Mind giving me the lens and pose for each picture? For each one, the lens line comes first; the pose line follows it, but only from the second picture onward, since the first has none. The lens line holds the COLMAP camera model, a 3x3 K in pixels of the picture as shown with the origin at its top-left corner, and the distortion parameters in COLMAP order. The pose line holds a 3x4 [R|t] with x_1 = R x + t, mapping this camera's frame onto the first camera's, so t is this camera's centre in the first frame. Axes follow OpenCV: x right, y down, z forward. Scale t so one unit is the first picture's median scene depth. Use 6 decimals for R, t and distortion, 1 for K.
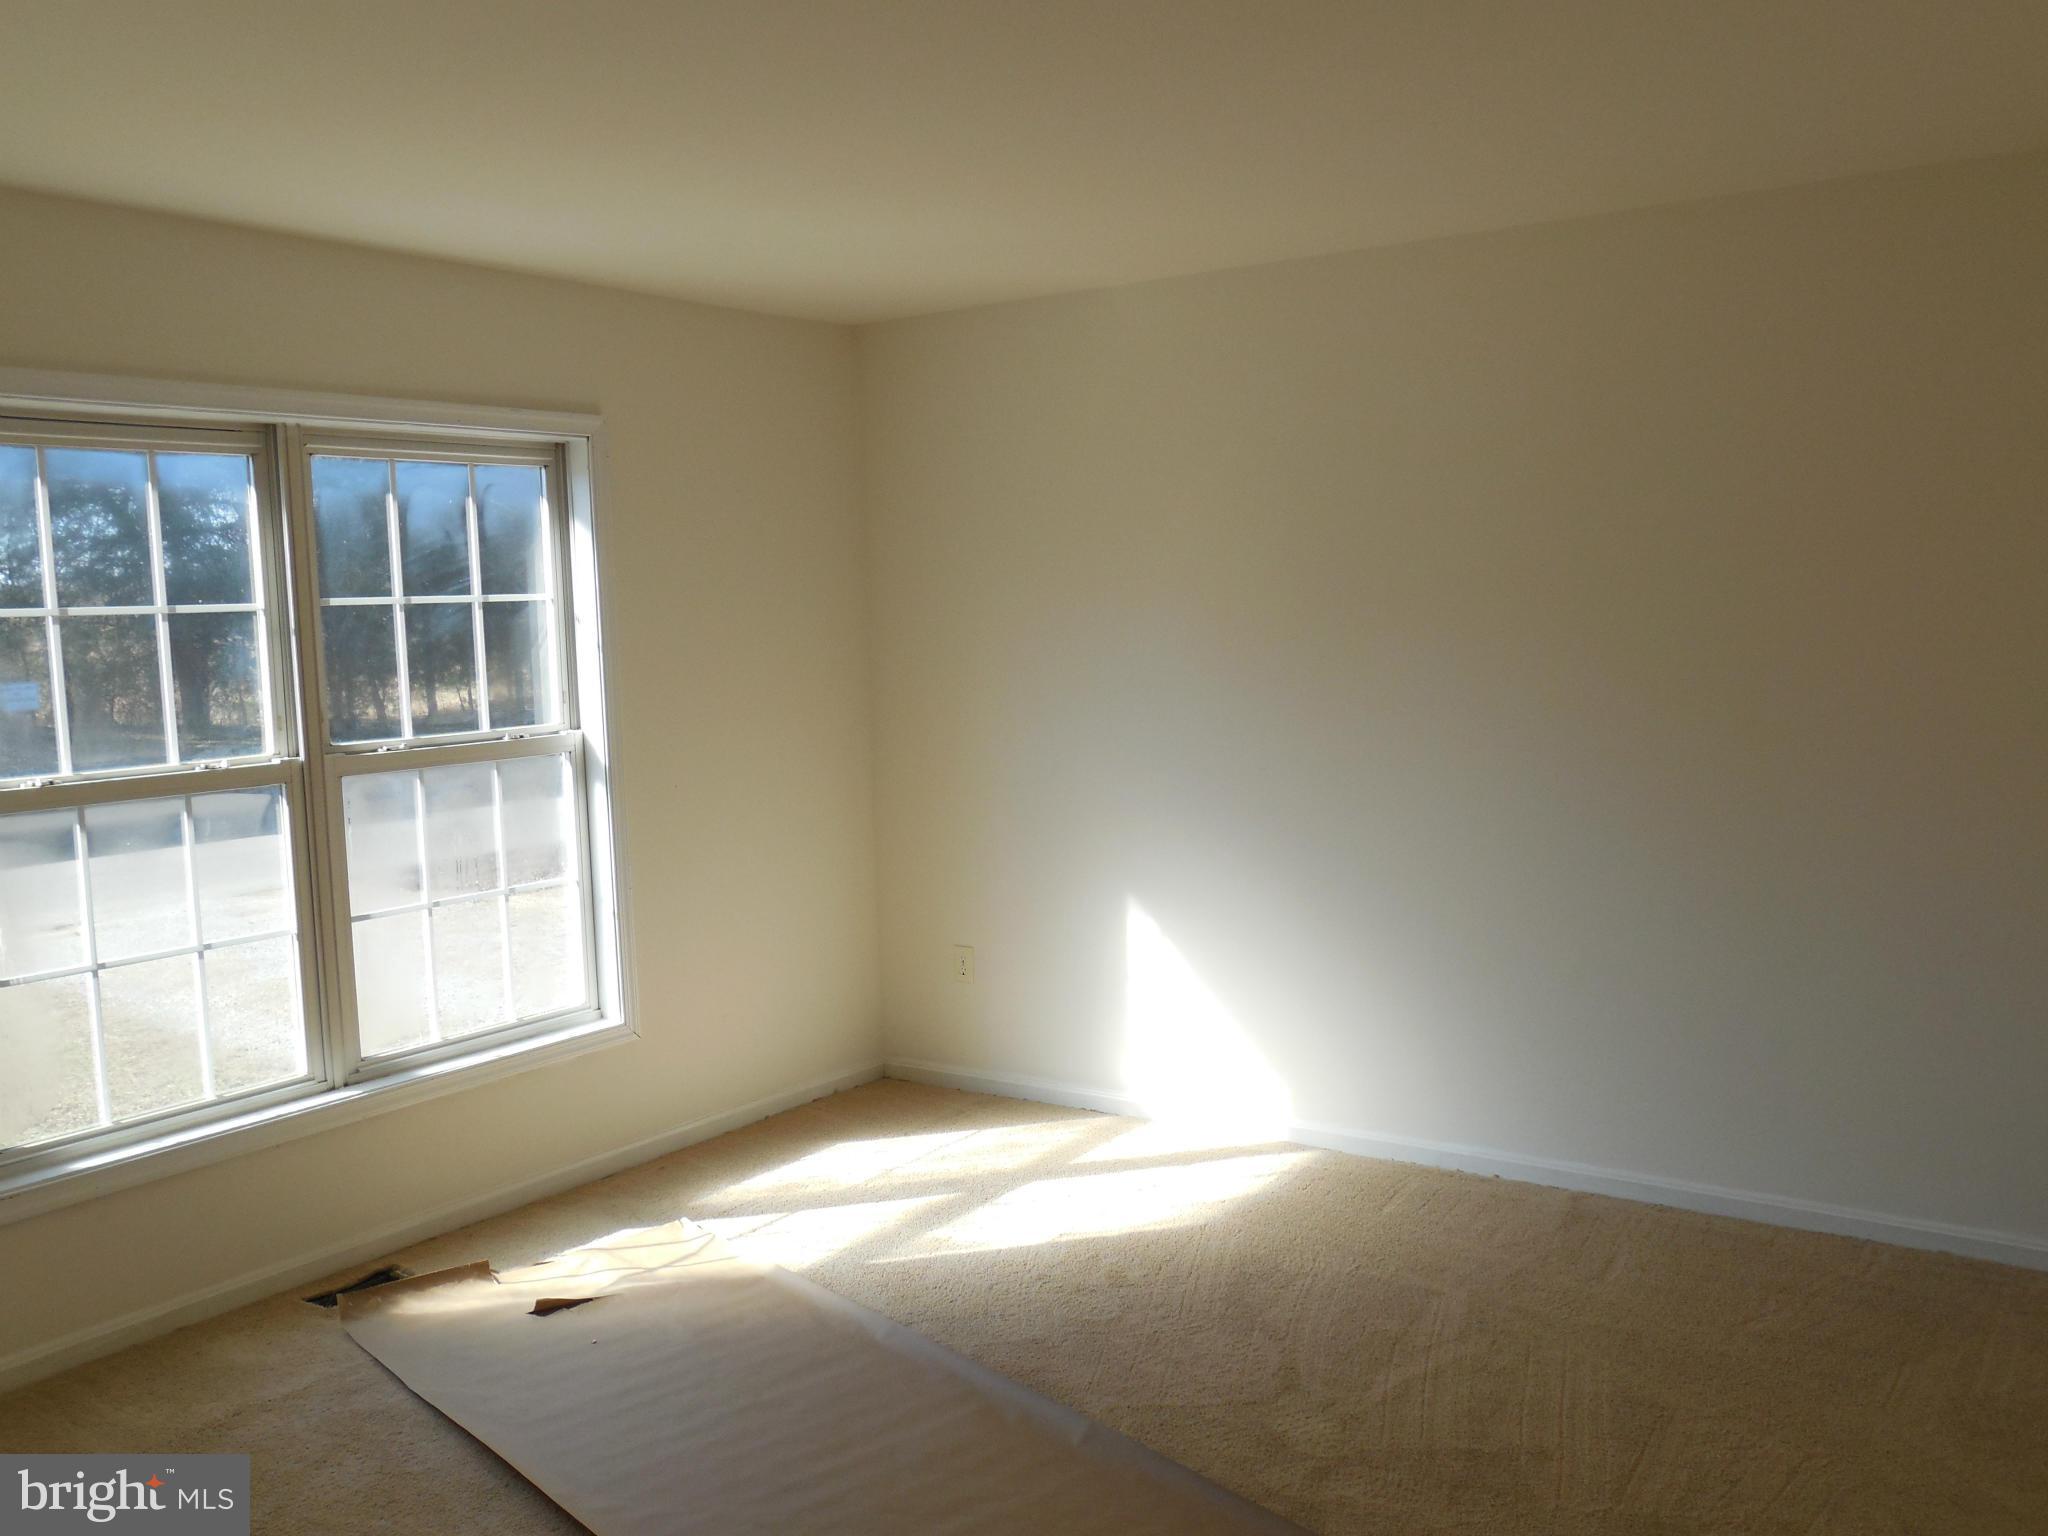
lens RADIAL K [[1765.1, 0, 1012.2], [0, 1765.1, 772.7], [0, 0, 1]] dist [-0.082431, 0.122662]
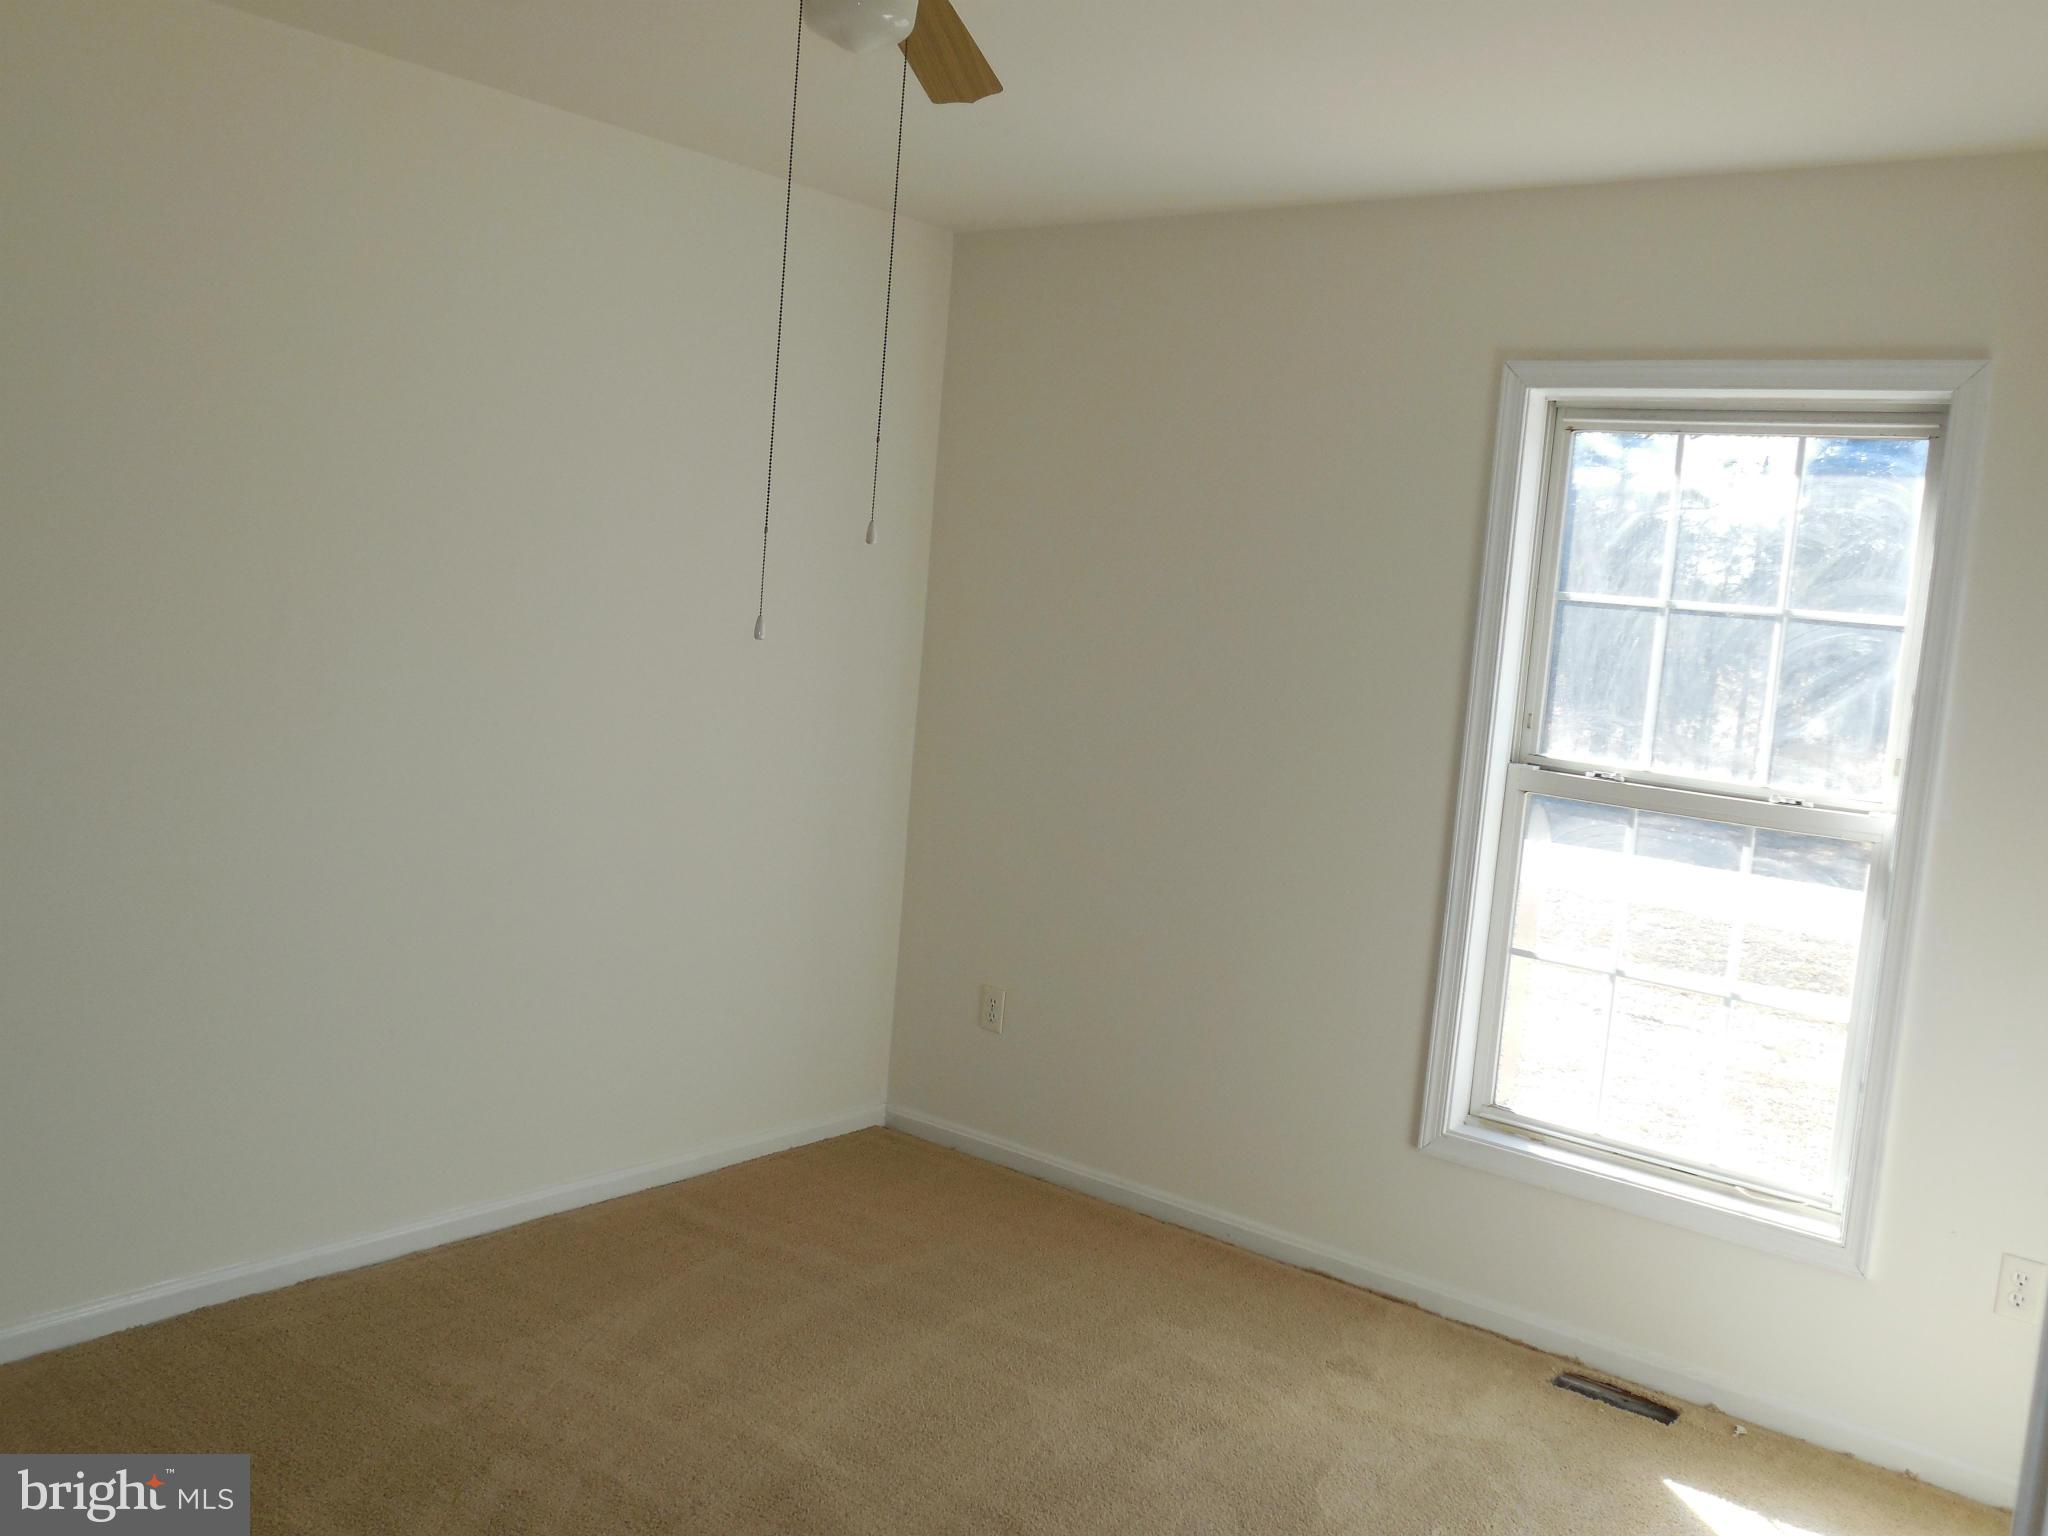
lens RADIAL K [[1765.1, 0, 1012.2], [0, 1765.1, 772.7], [0, 0, 1]] dist [-0.082431, 0.122662]
pose [[-0.058873, 0.129501, -0.989830, 0.449983], [-0.179984, 0.973924, 0.138125, -0.072191], [0.981906, 0.186286, -0.034030, 0.668178]]
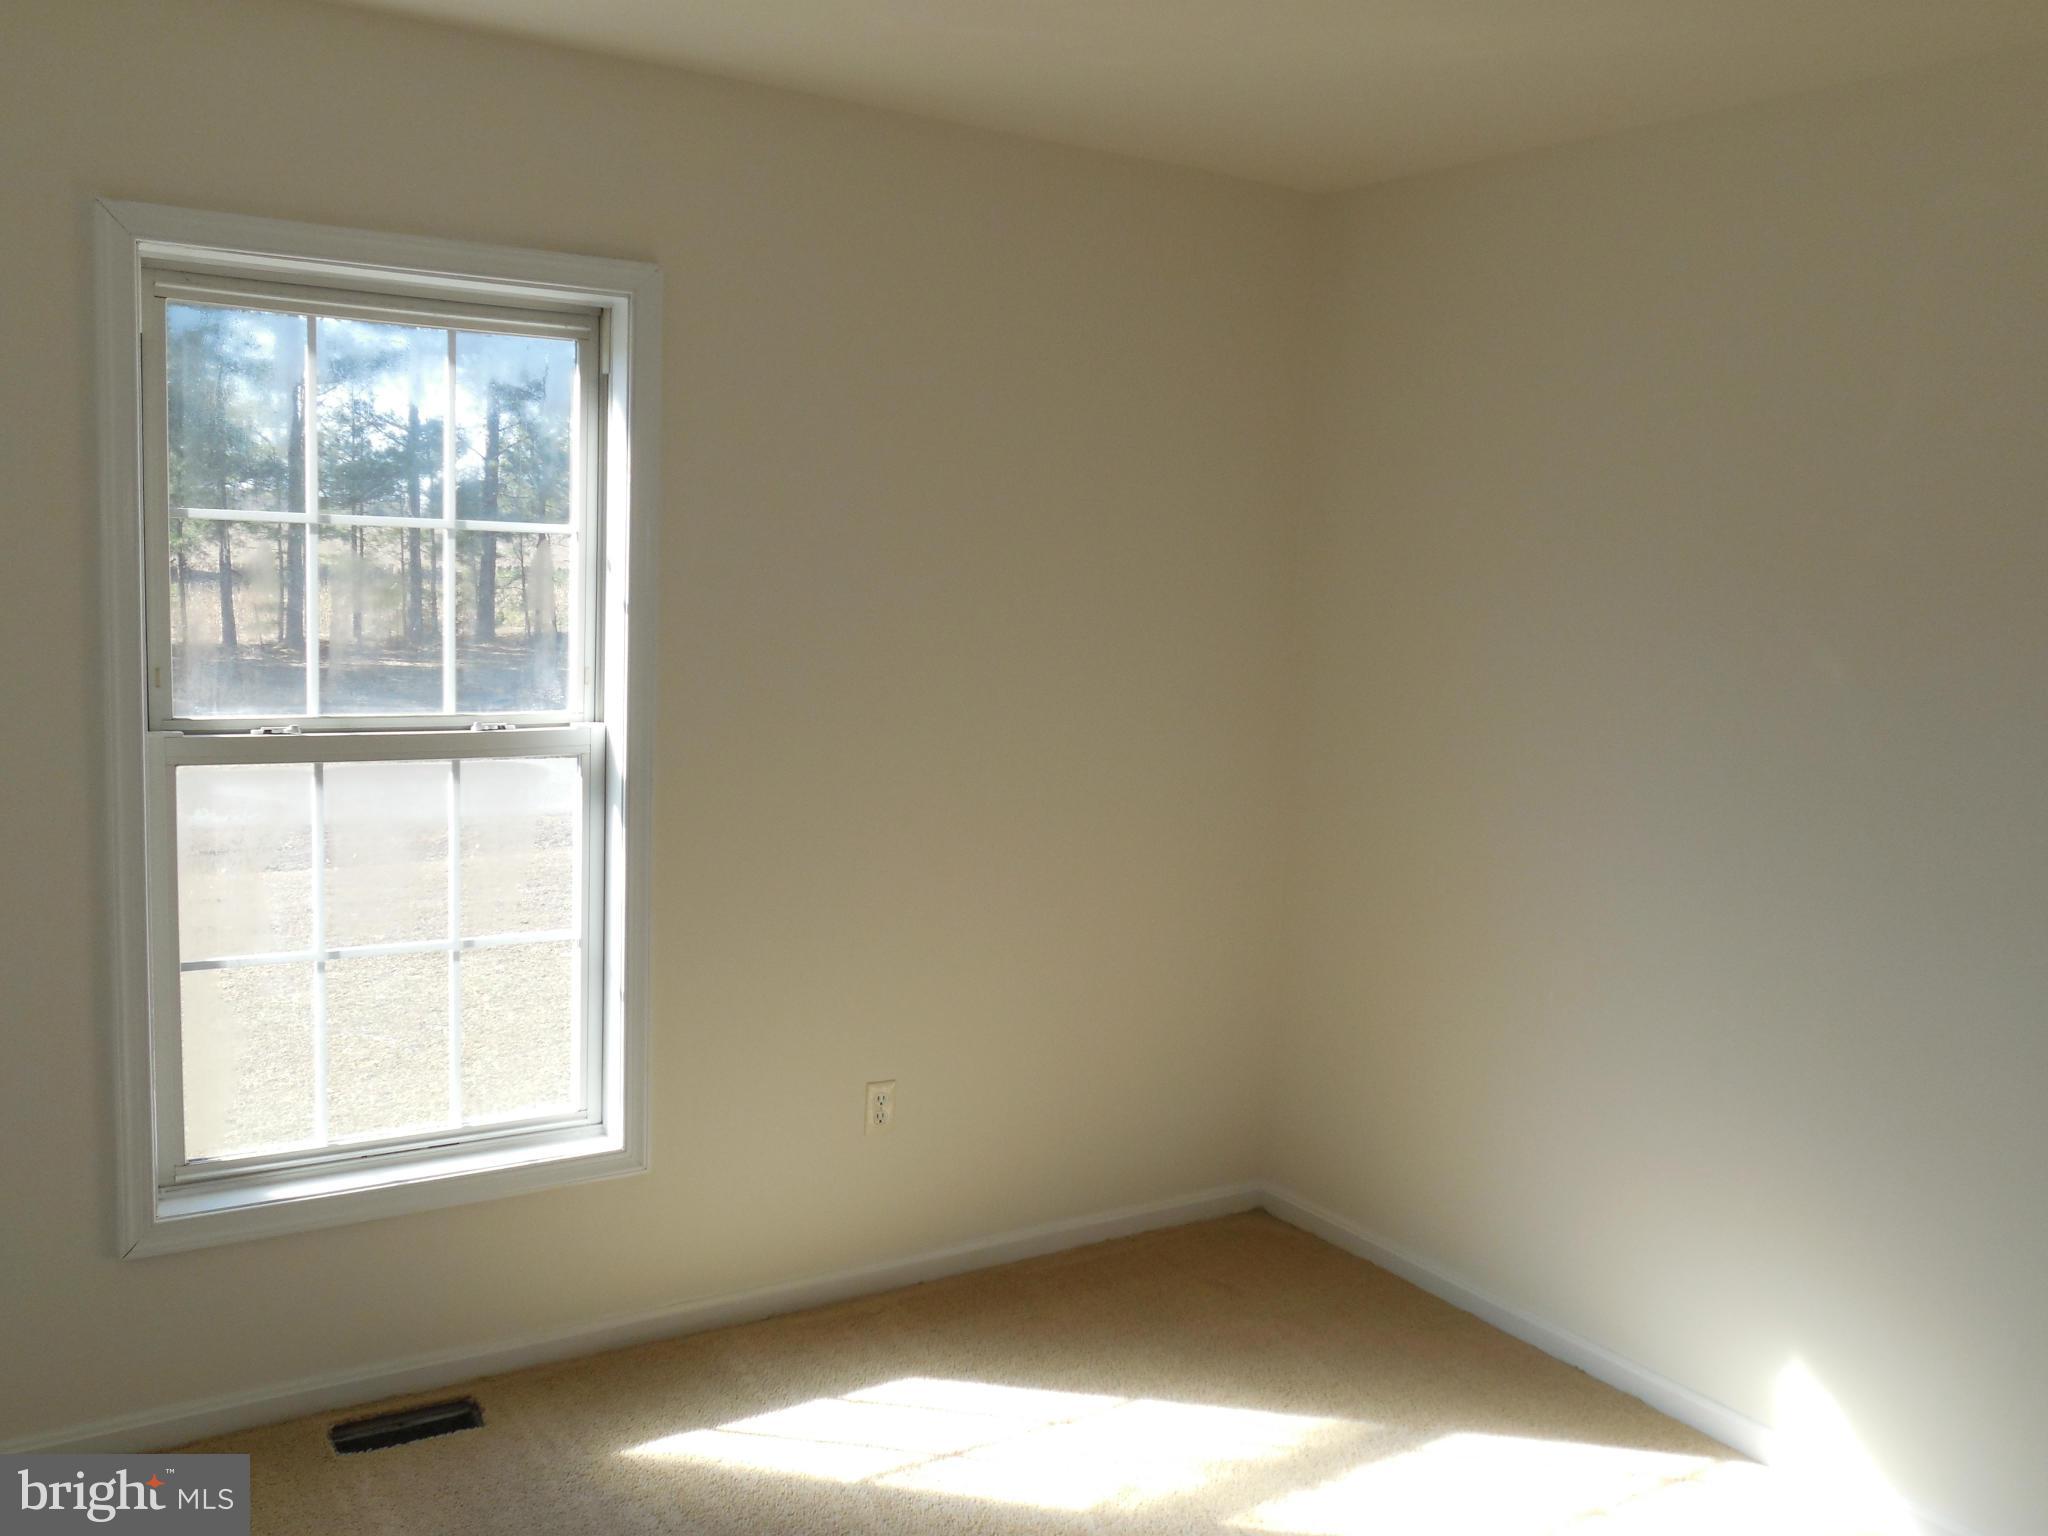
lens RADIAL K [[2241.2, 0, 1023.2], [0, 2241.2, 905.1], [0, 0, 1]] dist [-0.002174, -0.007503]
pose [[0.965792, 0.100798, -0.238928, 0.137384], [-0.088405, 0.994150, 0.062058, -0.023031], [0.243785, -0.038813, 0.969052, 0.174600]]
